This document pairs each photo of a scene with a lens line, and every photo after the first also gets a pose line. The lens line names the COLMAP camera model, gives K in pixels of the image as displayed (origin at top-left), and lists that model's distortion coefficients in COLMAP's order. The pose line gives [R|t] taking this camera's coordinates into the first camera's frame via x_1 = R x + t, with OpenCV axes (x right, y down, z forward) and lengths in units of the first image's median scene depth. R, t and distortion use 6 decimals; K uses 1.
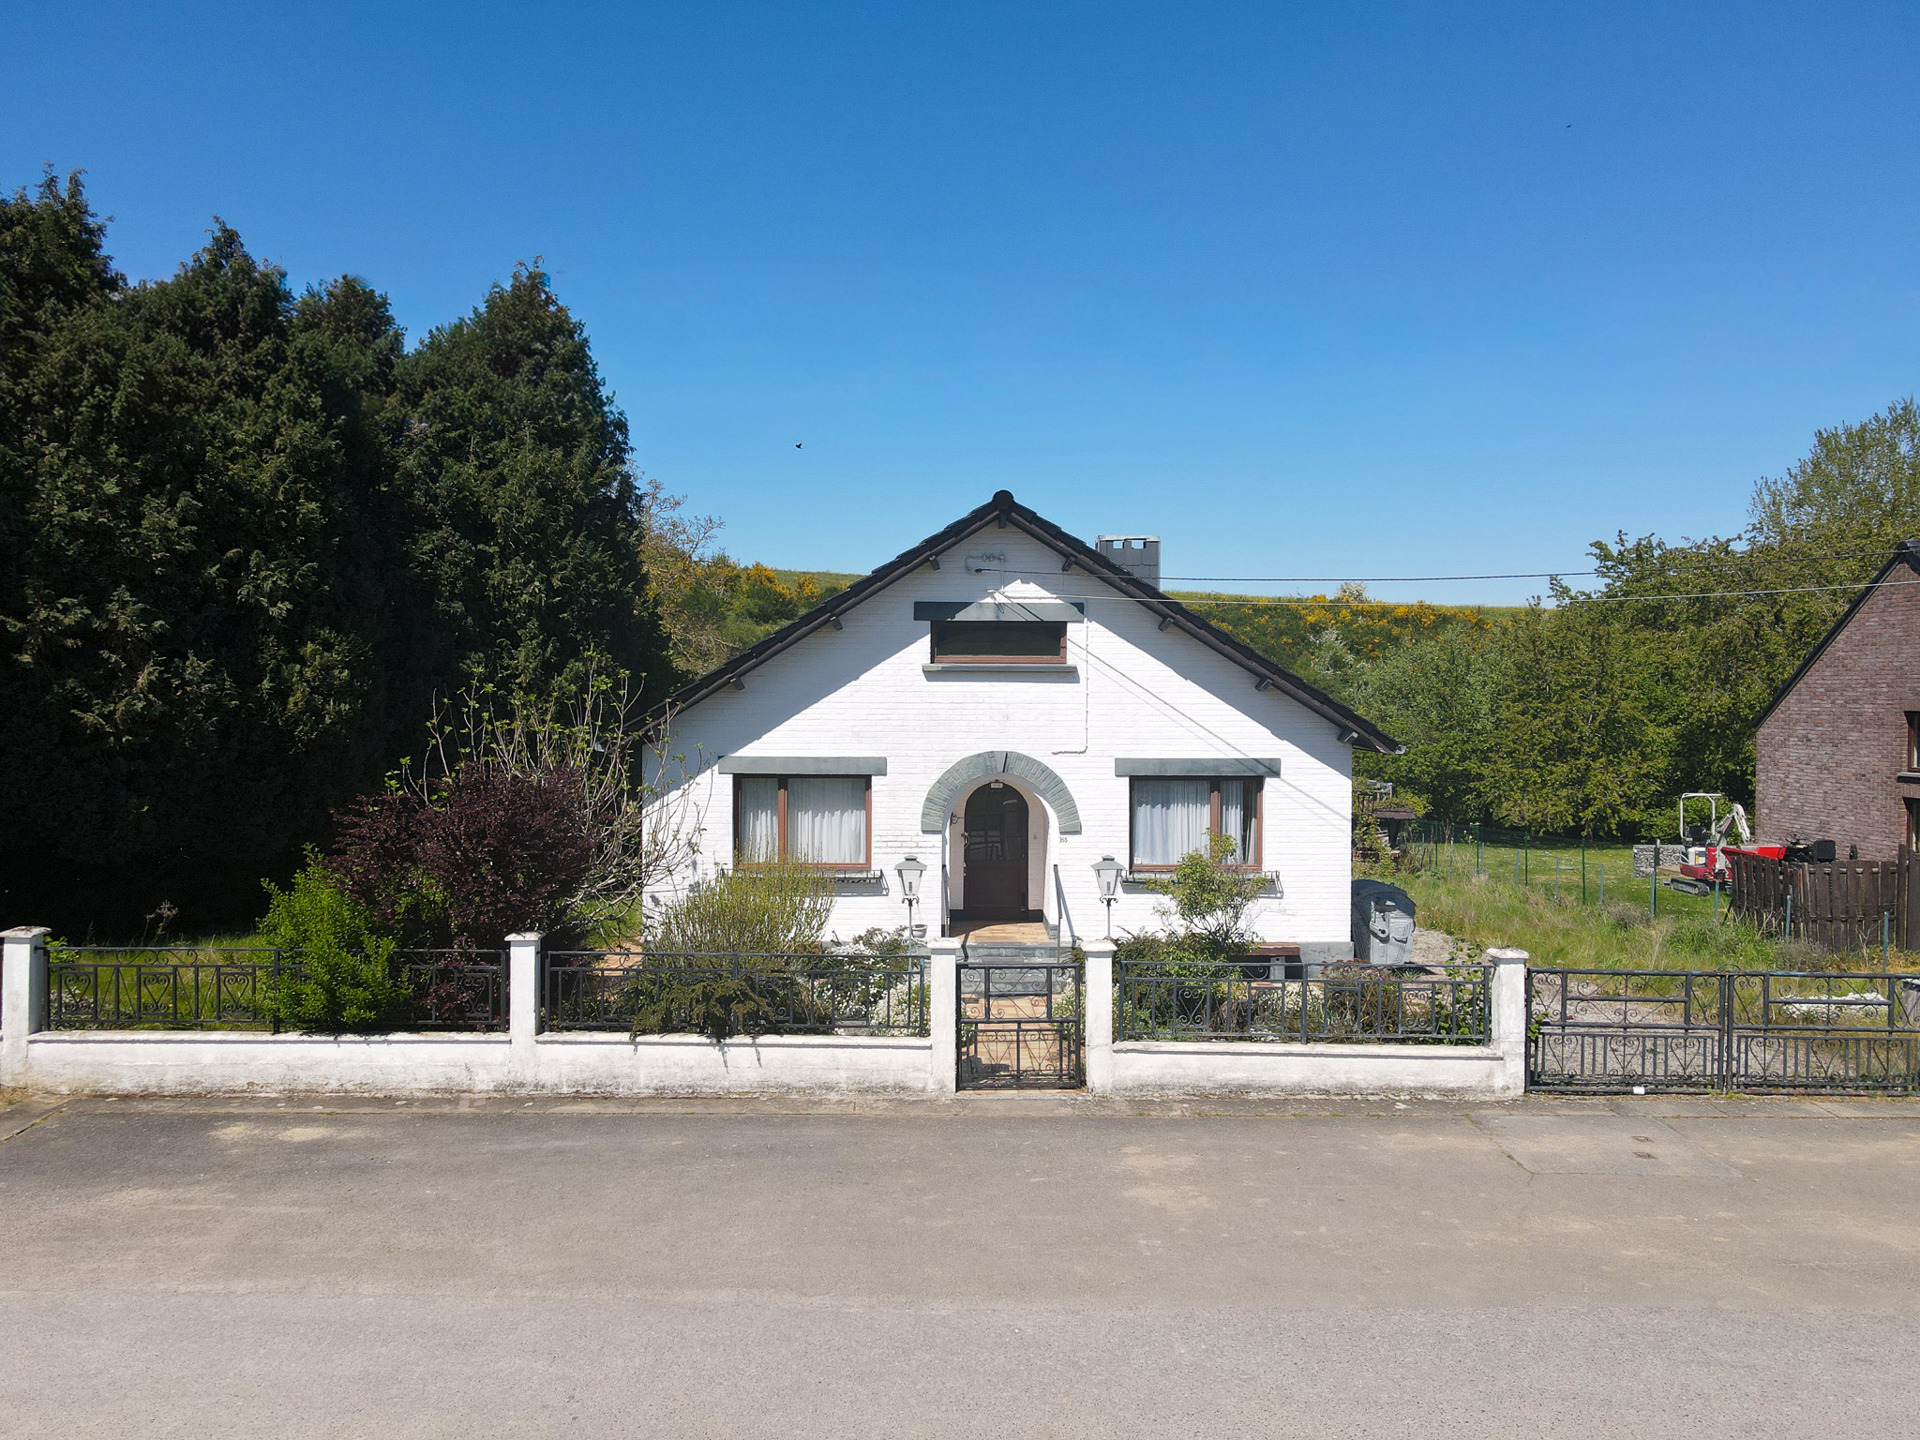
lens RADIAL K [[1400.9, 0, 963.5], [0, 1400.9, 725.4], [0, 0, 1]] dist [0.020114, -0.003426]
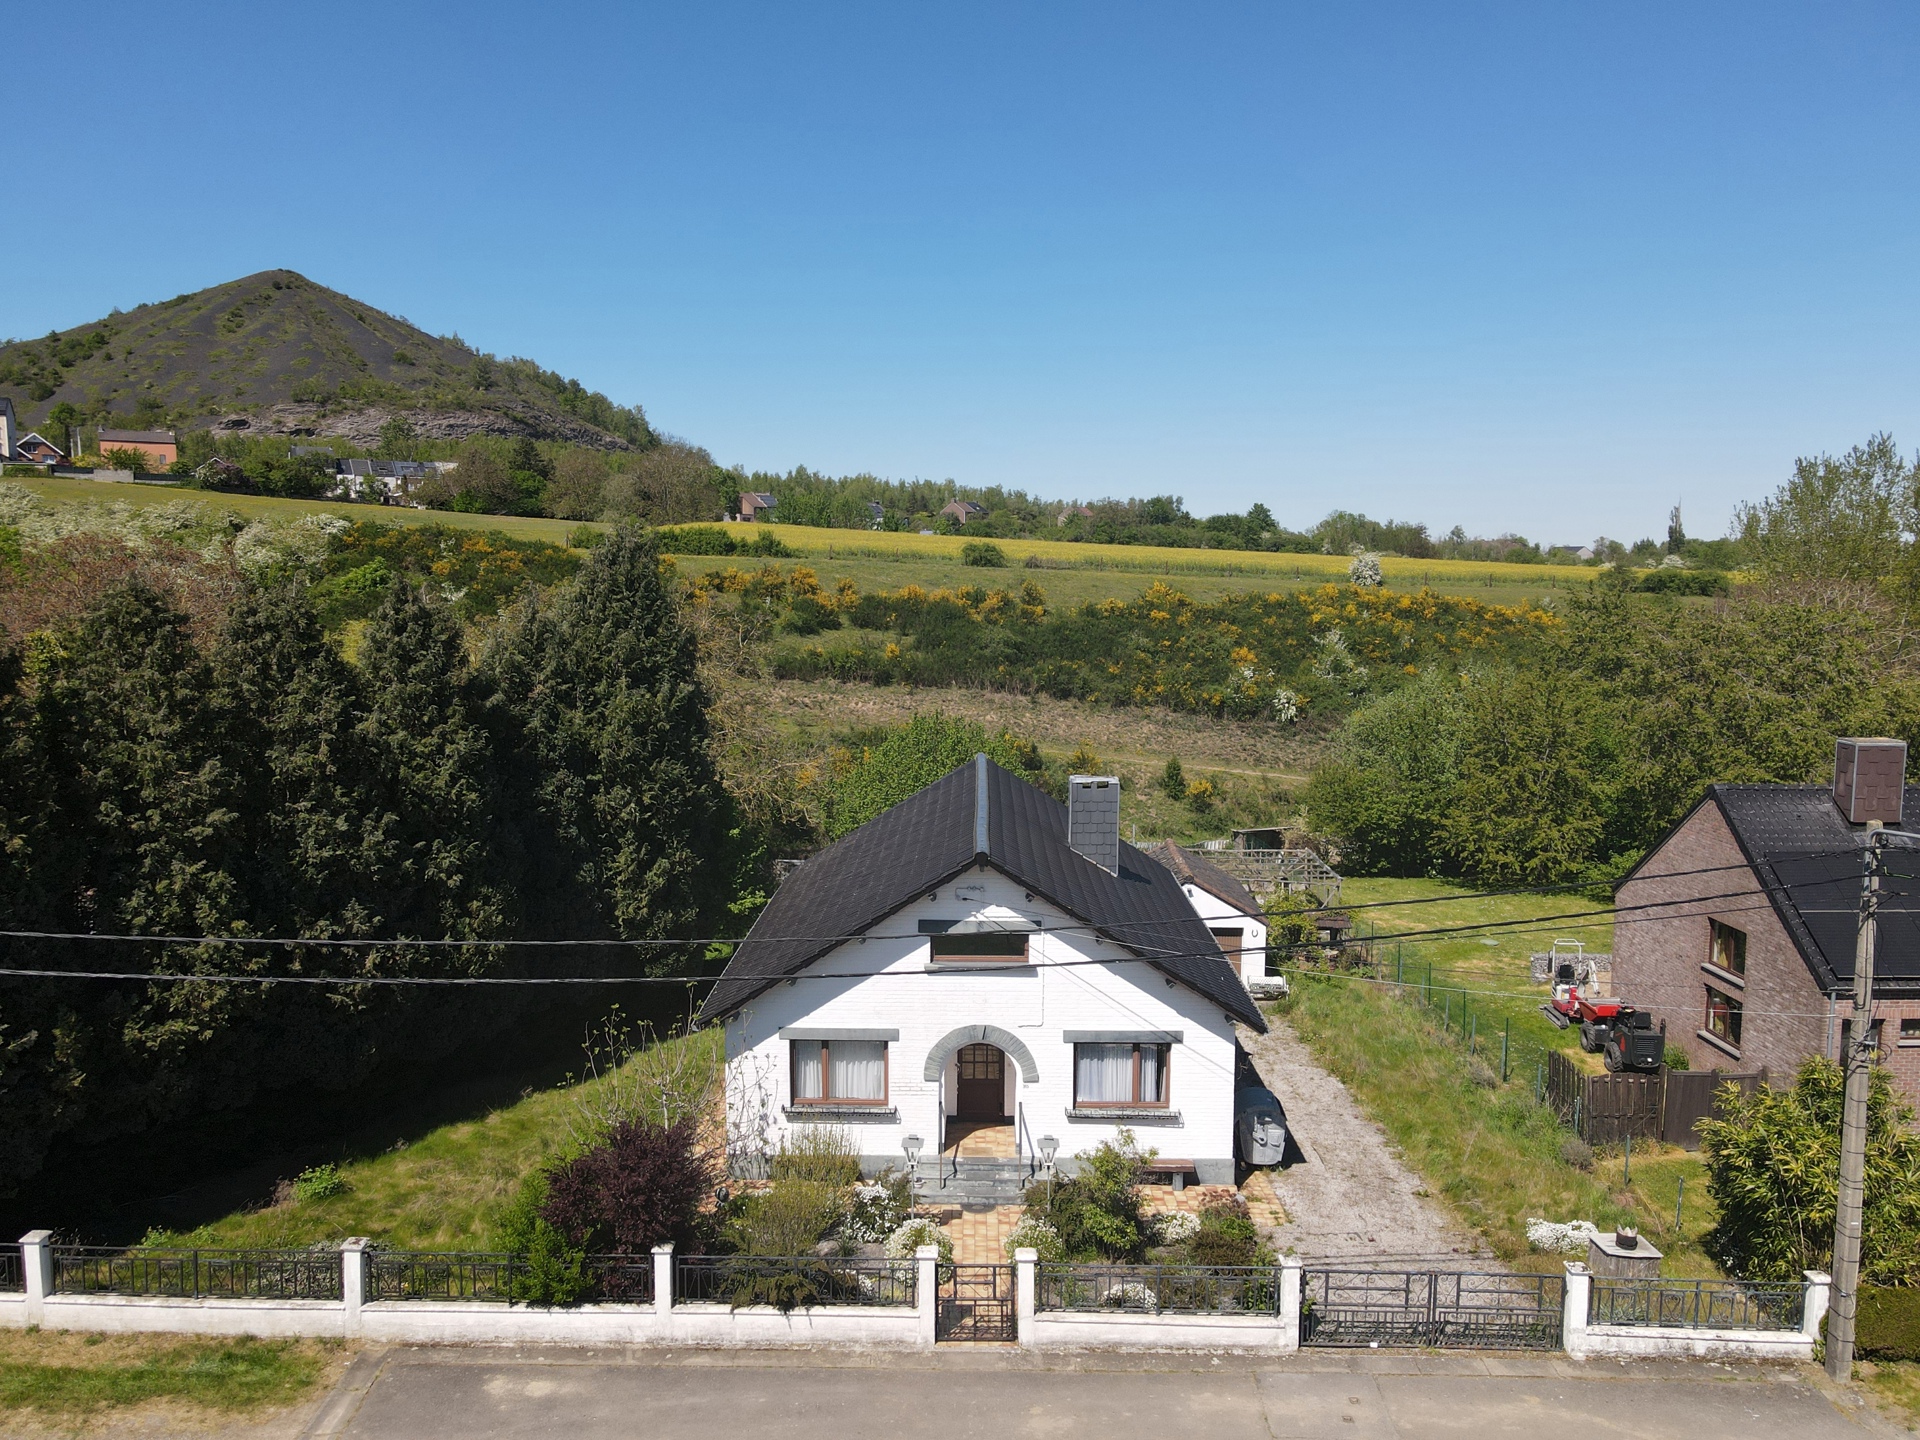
lens RADIAL K [[1400.9, 0, 963.6], [0, 1400.9, 718.3], [0, 0, 1]] dist [0.020114, -0.003426]
pose [[0.999547, 0.003890, -0.029840, 0.050143], [-0.001430, 0.996627, 0.082049, -0.401870], [0.030059, -0.081969, 0.996182, -0.365140]]
